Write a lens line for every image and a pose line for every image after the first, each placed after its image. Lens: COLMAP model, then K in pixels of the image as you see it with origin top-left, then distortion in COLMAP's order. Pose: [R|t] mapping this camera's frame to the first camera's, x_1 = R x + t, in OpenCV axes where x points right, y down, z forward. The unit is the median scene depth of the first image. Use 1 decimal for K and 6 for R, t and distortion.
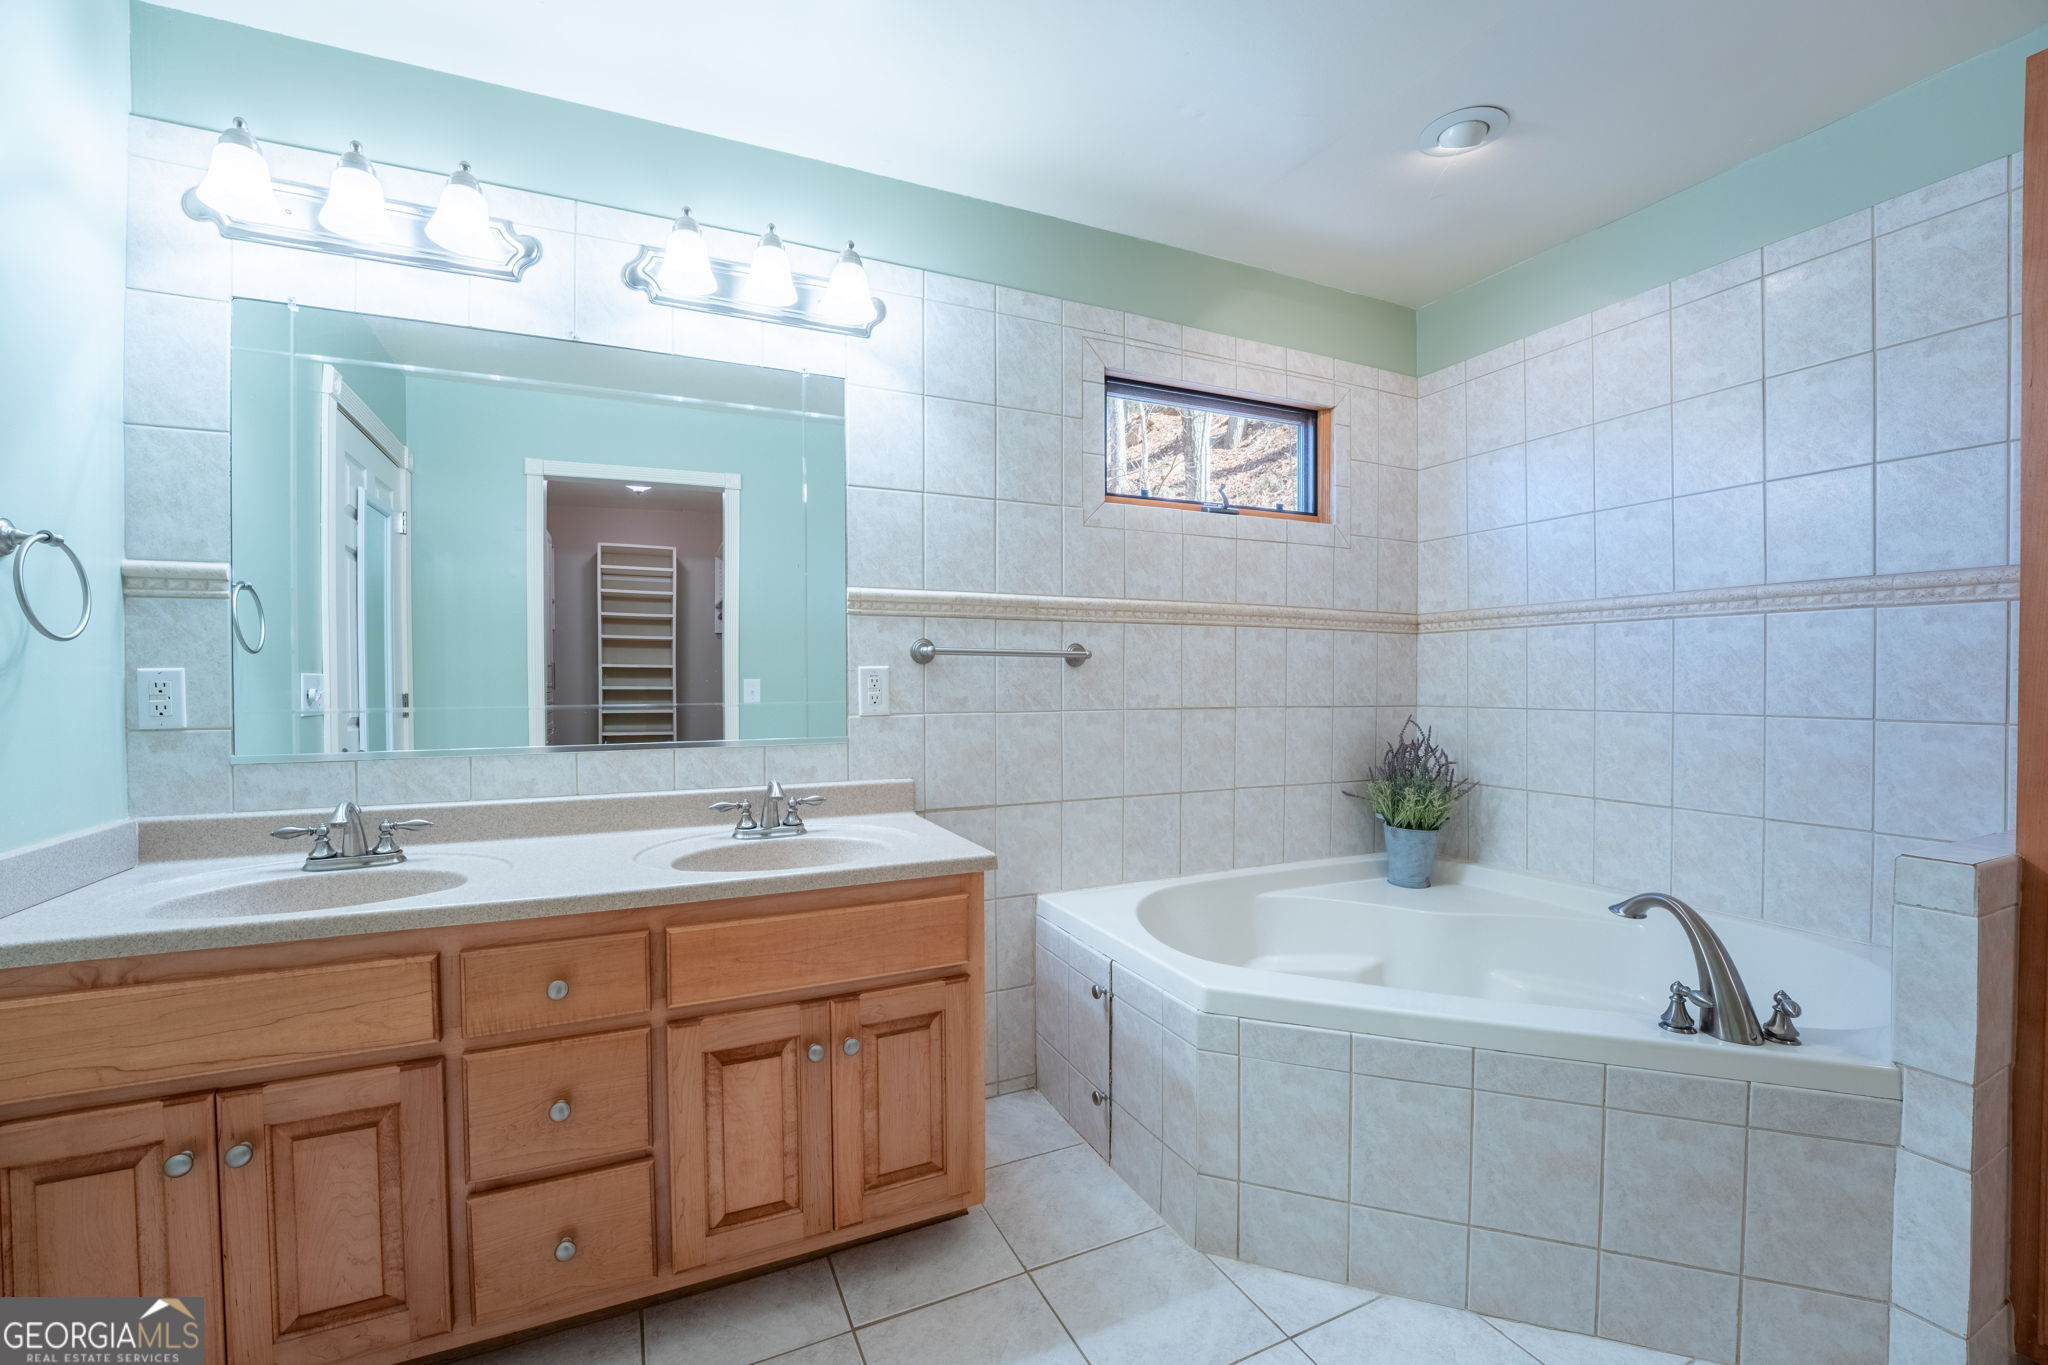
lens RADIAL K [[835.8, 0, 1003.3], [0, 835.8, 687.4], [0, 0, 1]] dist [-0.031166, 0.004996]
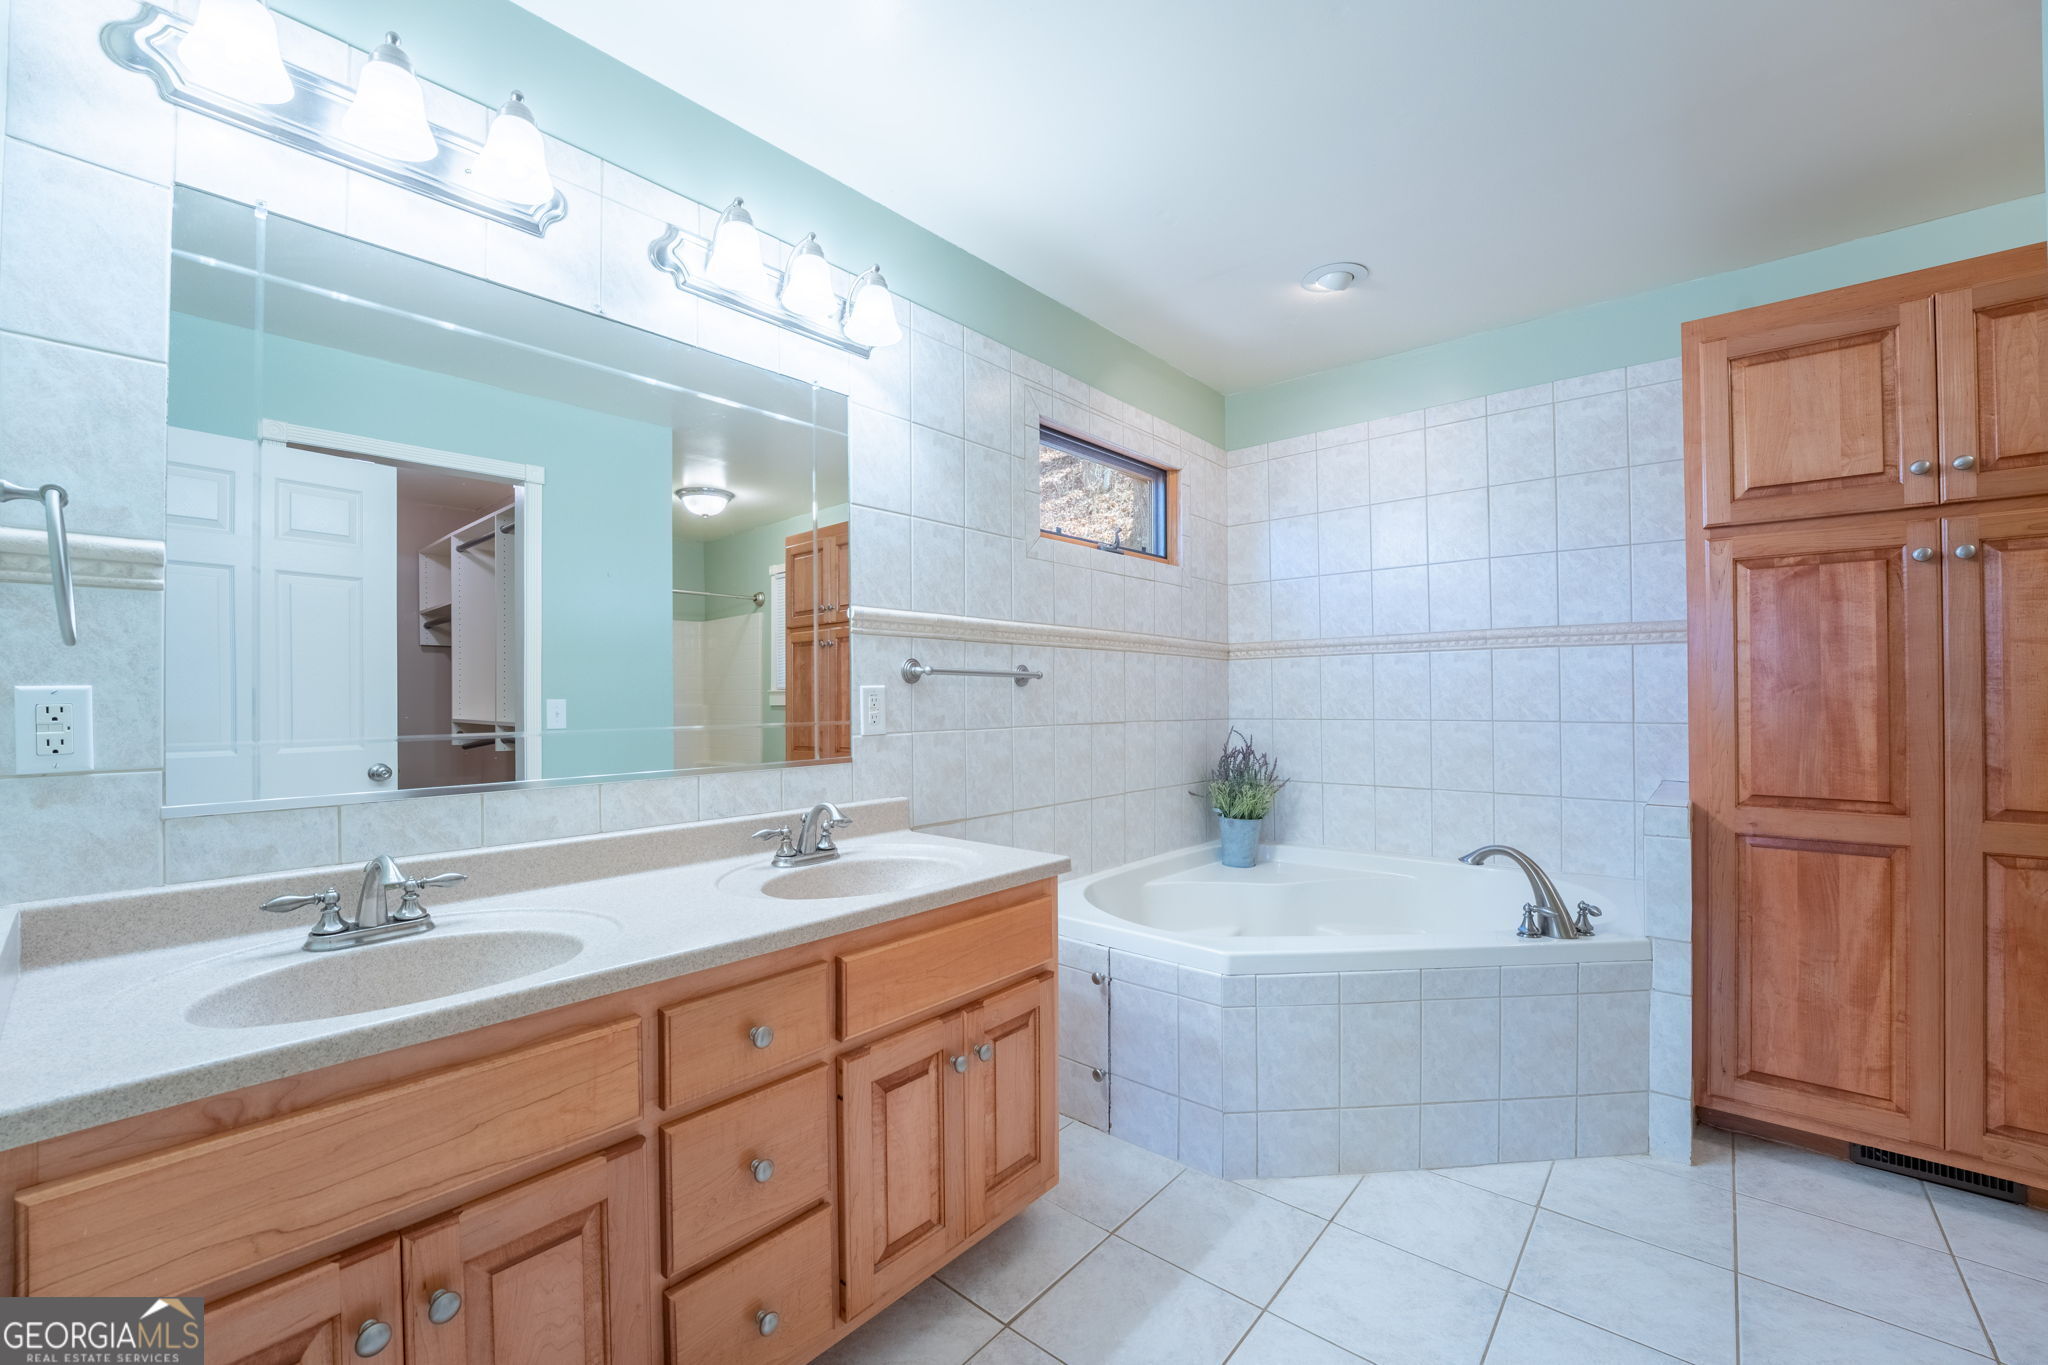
lens RADIAL K [[835.8, 0, 1003.3], [0, 835.8, 687.4], [0, 0, 1]] dist [-0.031166, 0.004996]
pose [[0.911979, 0.000521, 0.410237, -0.530403], [0.009667, 0.999694, -0.022759, 0.001364], [-0.410124, 0.024721, 0.911695, 0.032069]]
